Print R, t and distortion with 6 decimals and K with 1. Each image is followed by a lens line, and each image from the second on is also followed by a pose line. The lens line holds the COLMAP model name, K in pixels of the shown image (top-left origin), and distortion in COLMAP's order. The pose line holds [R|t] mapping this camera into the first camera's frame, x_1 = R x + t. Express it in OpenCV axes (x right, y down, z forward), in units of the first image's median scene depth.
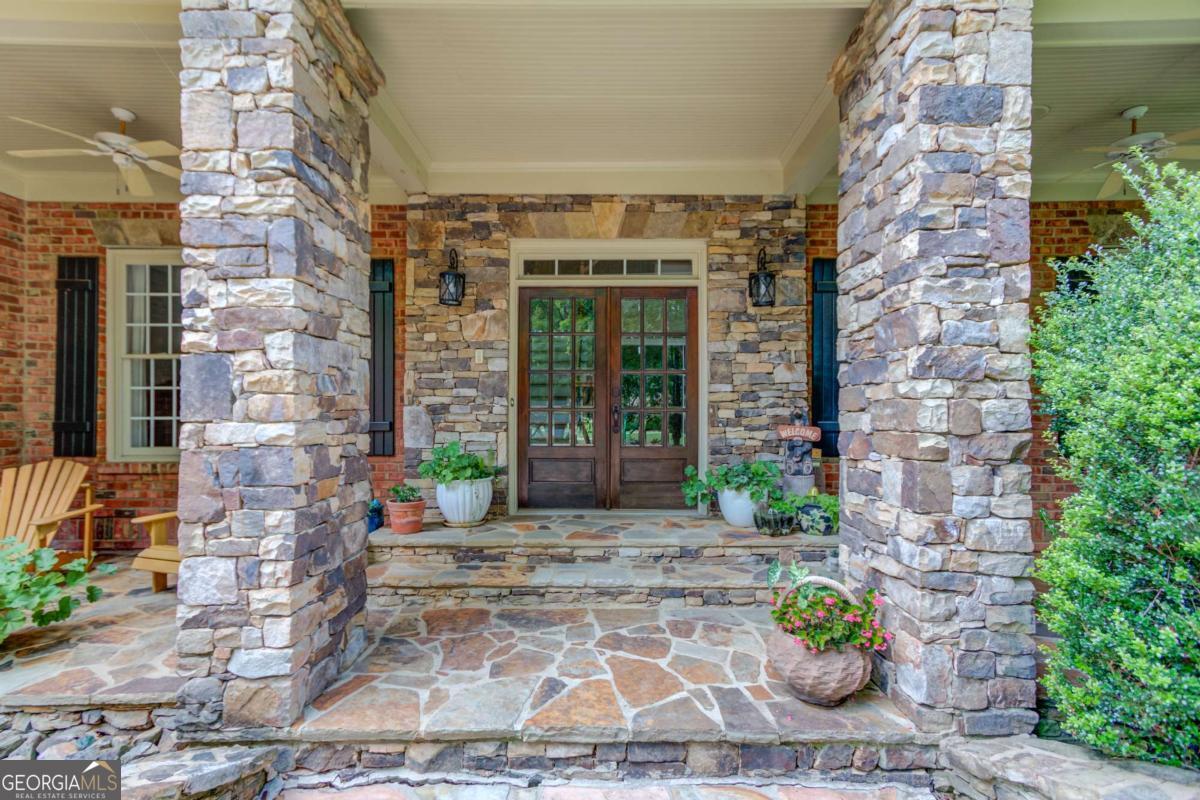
lens RADIAL K [[576.7, 0, 573.4], [0, 576.7, 406.3], [0, 0, 1]] dist [0.001039, 0.022450]
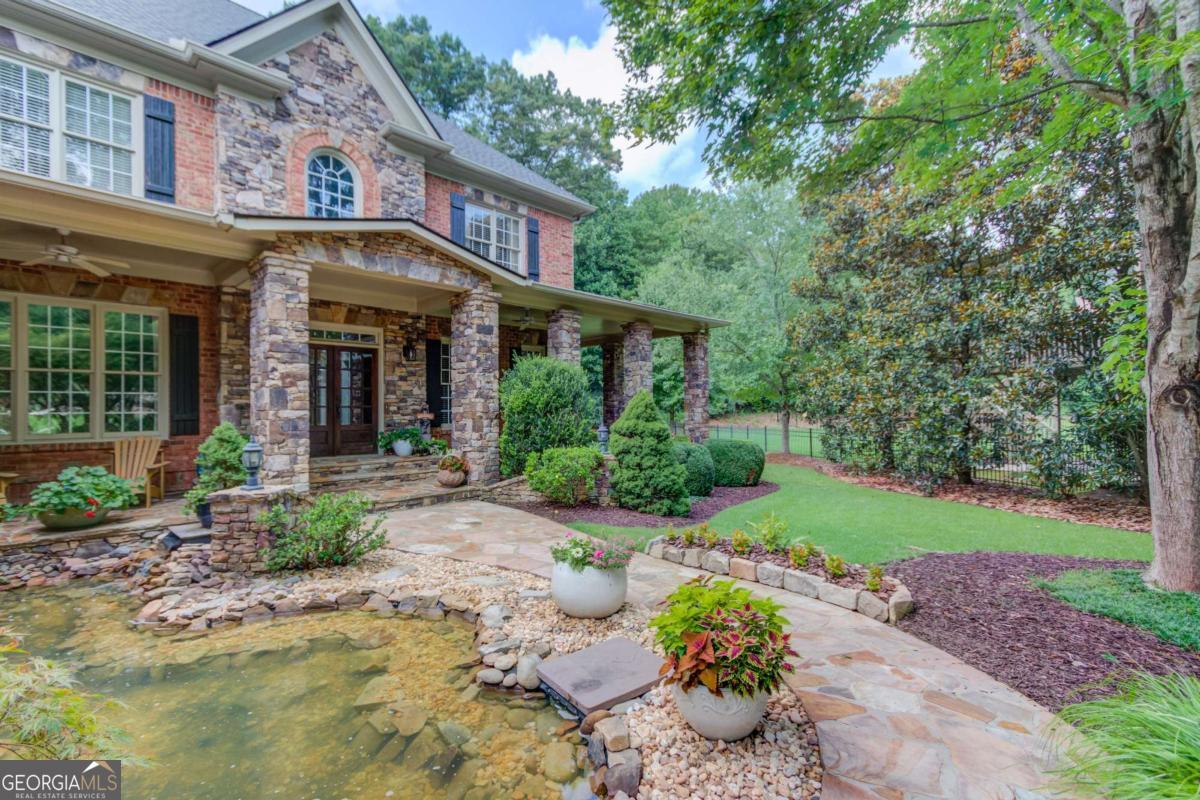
lens RADIAL K [[576.7, 0, 573.4], [0, 576.7, 406.3], [0, 0, 1]] dist [0.001039, 0.022450]
pose [[0.716391, -0.001919, 0.697696, -0.926127], [0.000040, 0.999996, 0.002710, -0.000970], [-0.697699, -0.001913, 0.716388, -1.260389]]
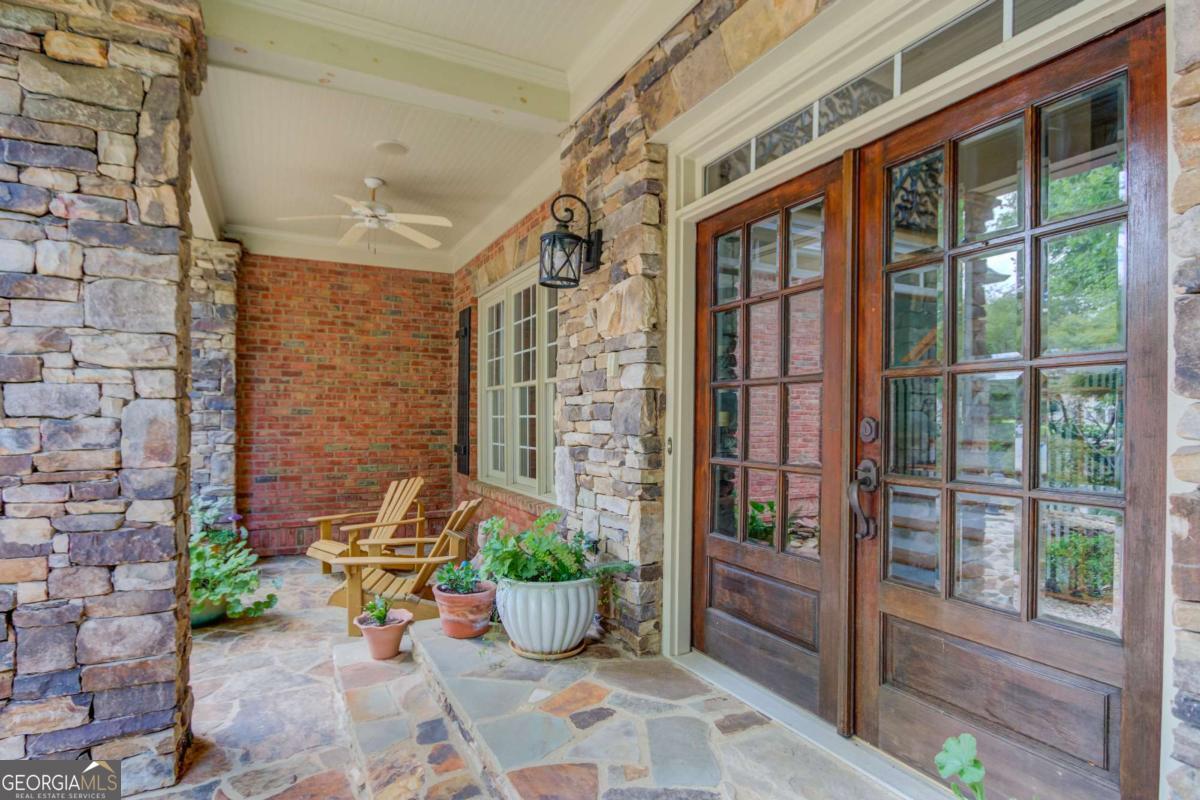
lens RADIAL K [[576.7, 0, 573.4], [0, 576.7, 406.3], [0, 0, 1]] dist [0.001039, 0.022450]
pose [[0.423198, -0.015394, -0.905907, 0.416514], [-0.002293, 0.999834, -0.018061, -0.042121], [0.906034, 0.009720, 0.423092, 0.881480]]
